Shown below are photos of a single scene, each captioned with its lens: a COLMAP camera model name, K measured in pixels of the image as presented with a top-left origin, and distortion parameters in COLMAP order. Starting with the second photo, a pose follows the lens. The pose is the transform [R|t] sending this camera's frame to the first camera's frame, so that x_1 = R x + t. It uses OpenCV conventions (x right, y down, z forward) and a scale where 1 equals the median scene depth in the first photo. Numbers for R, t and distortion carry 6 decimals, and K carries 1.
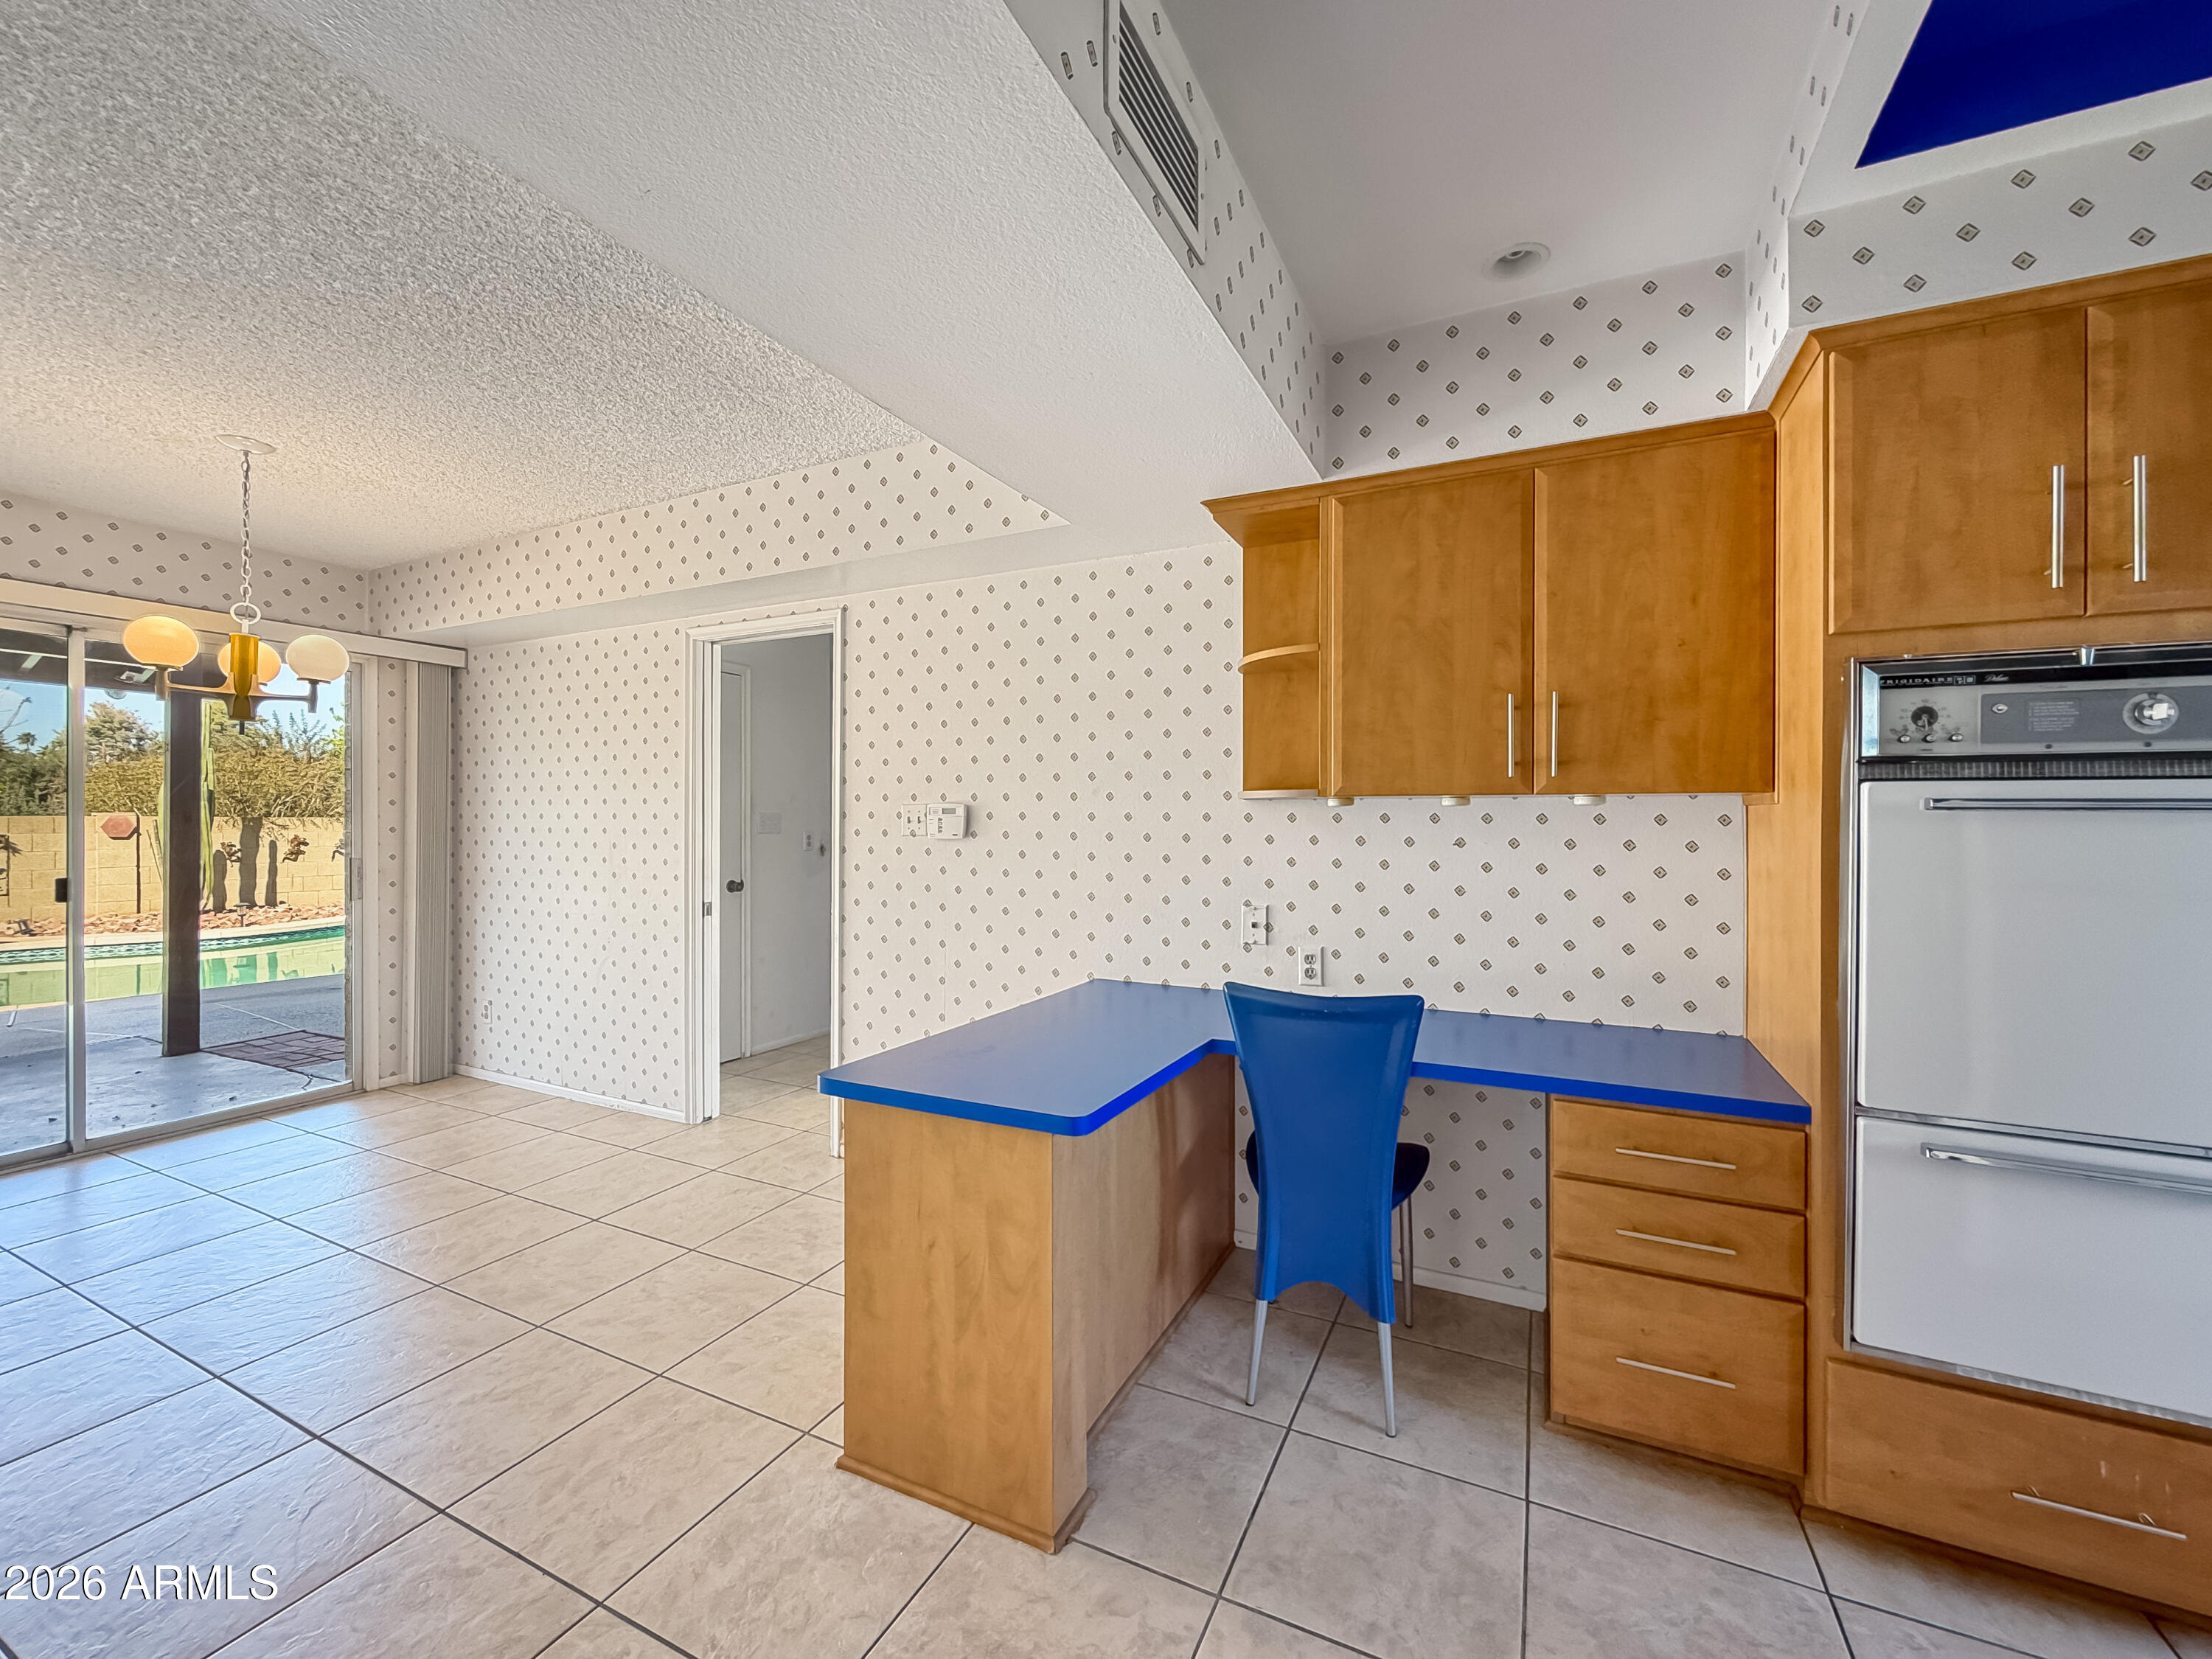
lens RADIAL K [[885.3, 0, 1106.6], [0, 885.3, 822.3], [0, 0, 1]] dist [0.001146, -0.000586]
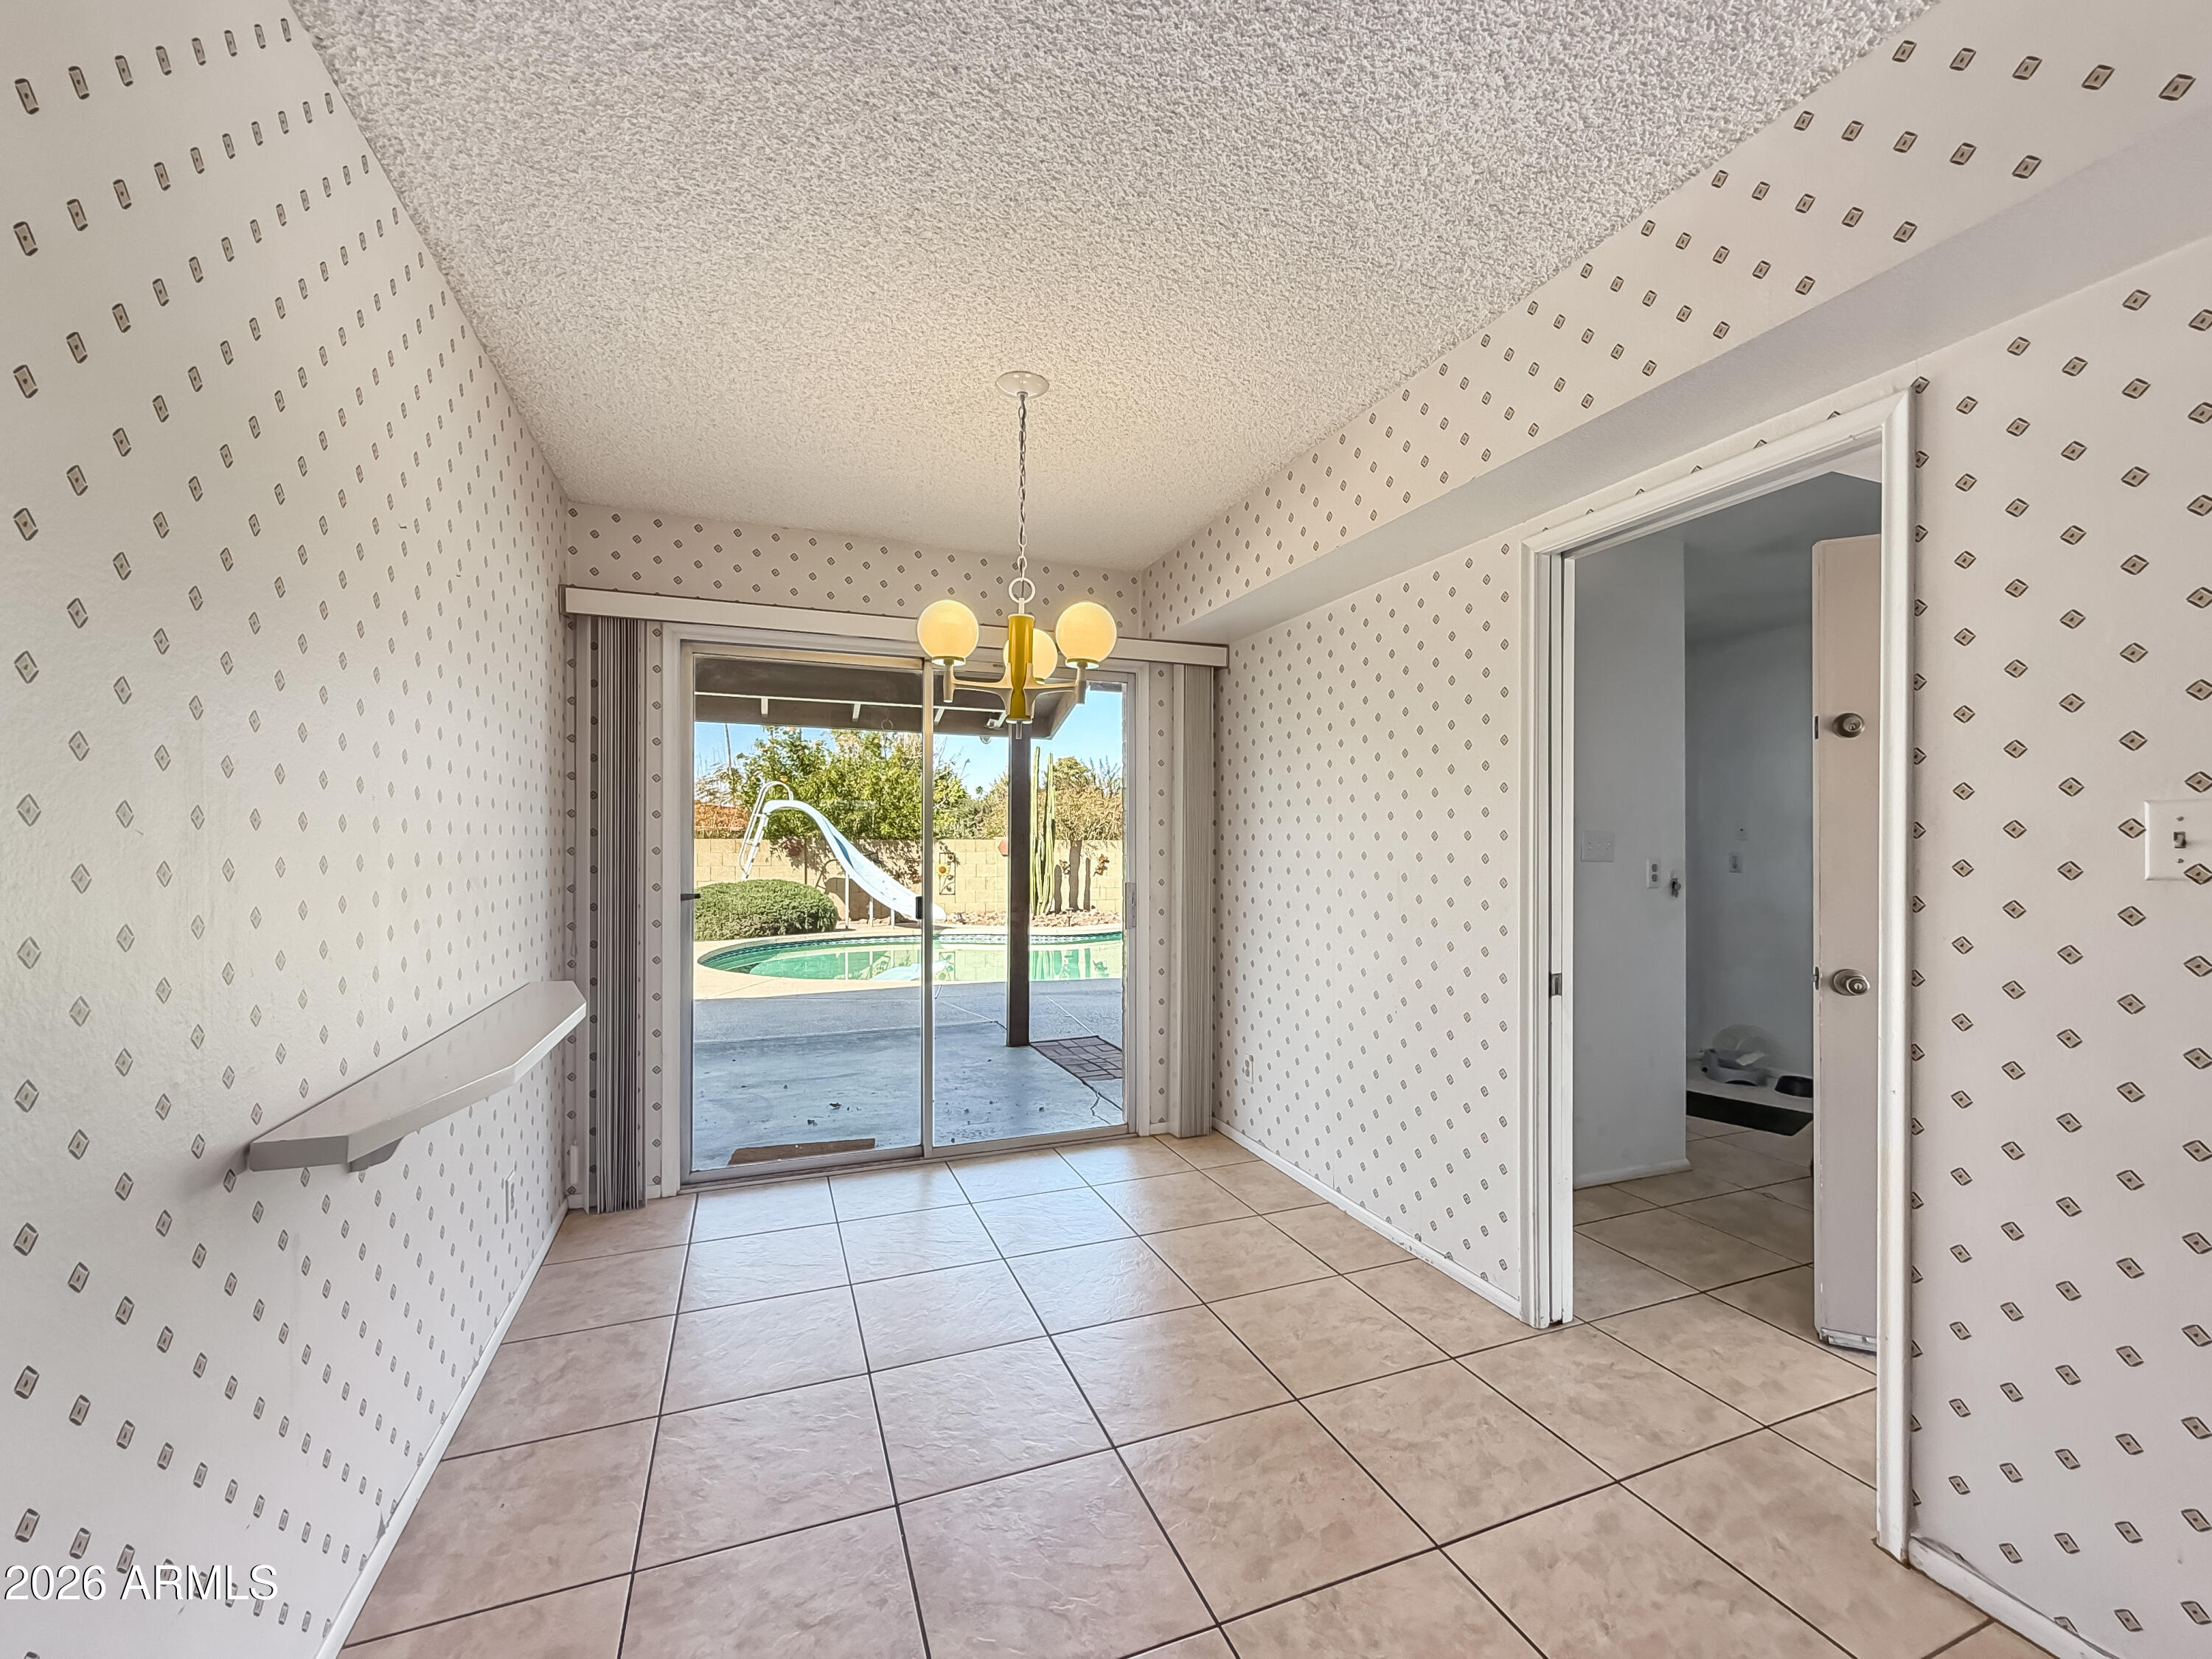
lens RADIAL K [[885.3, 0, 1102.5], [0, 885.3, 838.5], [0, 0, 1]] dist [0.001146, -0.000586]
pose [[0.734404, -0.003156, -0.678705, -0.245361], [-0.001412, 0.999980, -0.006179, -0.000168], [0.678711, 0.005496, 0.734385, 0.305833]]
